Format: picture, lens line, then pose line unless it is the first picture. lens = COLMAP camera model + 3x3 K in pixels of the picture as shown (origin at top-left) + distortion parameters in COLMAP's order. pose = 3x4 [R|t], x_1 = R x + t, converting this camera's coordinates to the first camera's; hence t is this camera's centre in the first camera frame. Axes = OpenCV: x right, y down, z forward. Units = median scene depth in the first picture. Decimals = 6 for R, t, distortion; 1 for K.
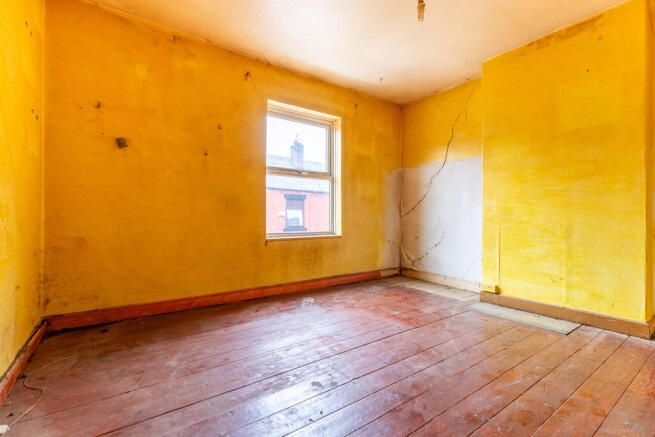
lens RADIAL K [[301.8, 0, 328.0], [0, 301.8, 217.3], [0, 0, 1]] dist [-0.000869, 0.000129]
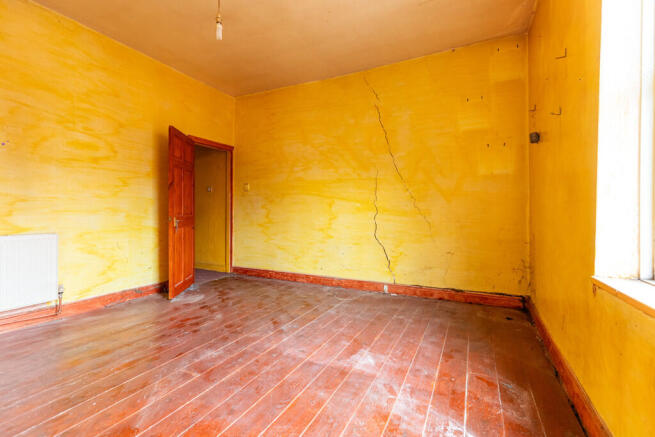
lens RADIAL K [[301.8, 0, 328.4], [0, 301.8, 216.2], [0, 0, 1]] dist [-0.000869, 0.000129]
pose [[-0.878730, 0.000306, -0.477319, 0.236679], [-0.007544, 0.999866, 0.014530, -0.005017], [0.477260, 0.016369, -0.878610, 1.073516]]
